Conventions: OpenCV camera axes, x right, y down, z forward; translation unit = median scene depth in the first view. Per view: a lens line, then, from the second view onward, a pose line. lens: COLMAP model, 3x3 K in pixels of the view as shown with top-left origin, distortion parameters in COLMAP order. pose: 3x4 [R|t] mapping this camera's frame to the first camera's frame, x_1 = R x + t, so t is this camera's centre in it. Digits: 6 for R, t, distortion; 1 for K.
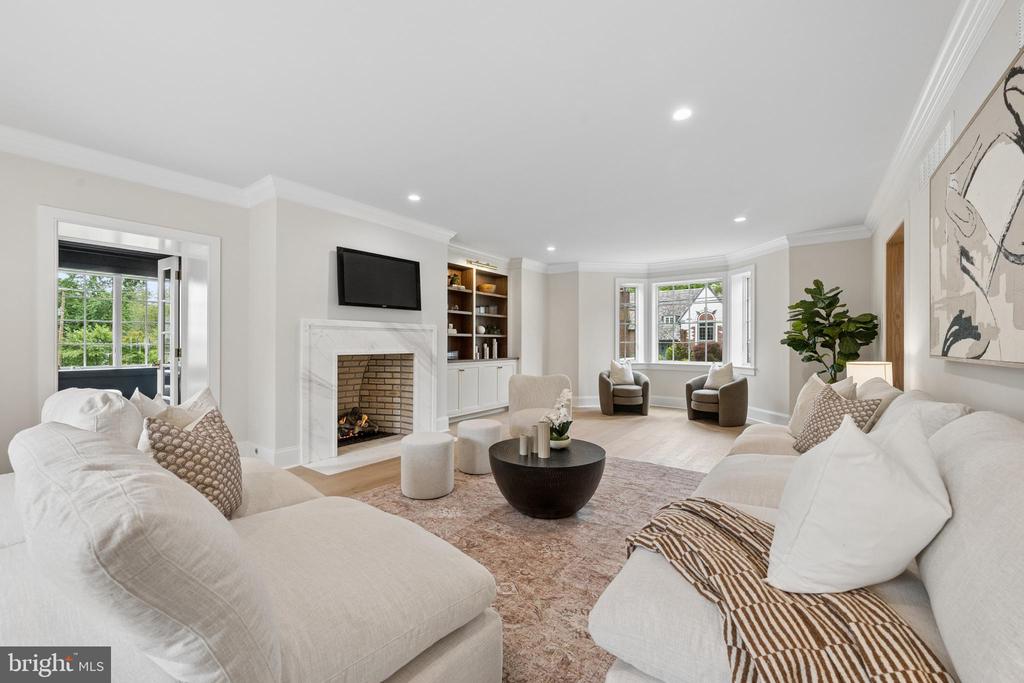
lens RADIAL K [[407.4, 0, 510.5], [0, 407.4, 343.0], [0, 0, 1]] dist [-0.002355, 0.001133]
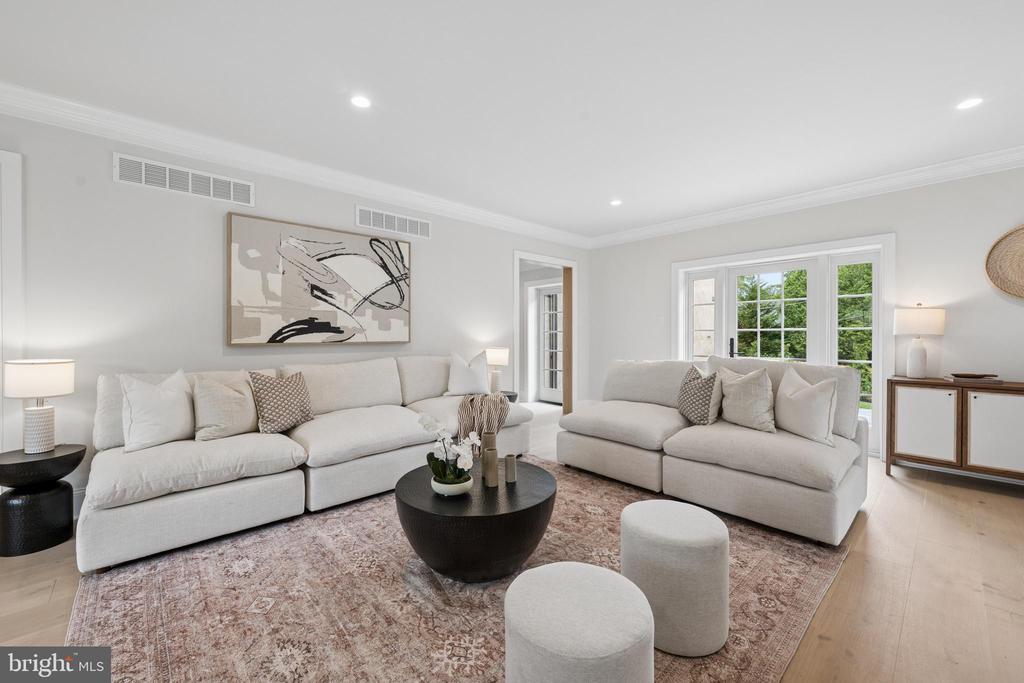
lens RADIAL K [[407.4, 0, 509.8], [0, 407.4, 335.9], [0, 0, 1]] dist [-0.002355, 0.001133]
pose [[-0.980747, -0.002609, 0.195263, -0.055785], [-0.002520, 0.999997, 0.000704, 0.000495], [-0.195265, 0.000198, -0.980751, 0.862267]]
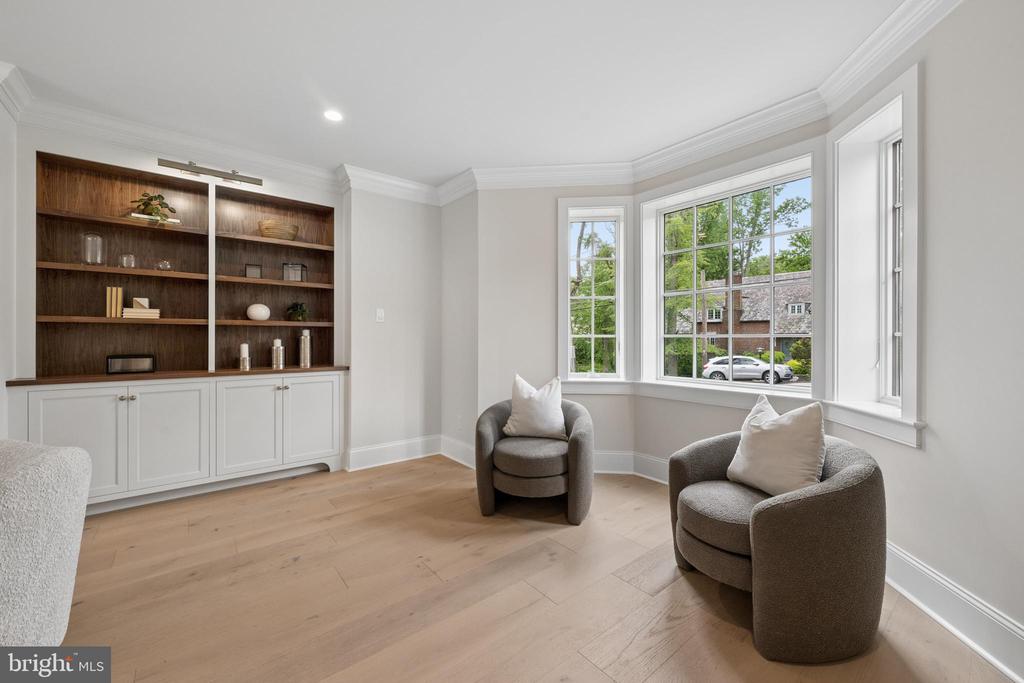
lens RADIAL K [[407.4, 0, 510.1], [0, 407.4, 336.7], [0, 0, 1]] dist [-0.002355, 0.001133]
pose [[0.966789, -0.001795, -0.255568, 0.424396], [0.001386, 0.999997, -0.001780, 0.000097], [0.255571, 0.001367, 0.966789, 0.697749]]
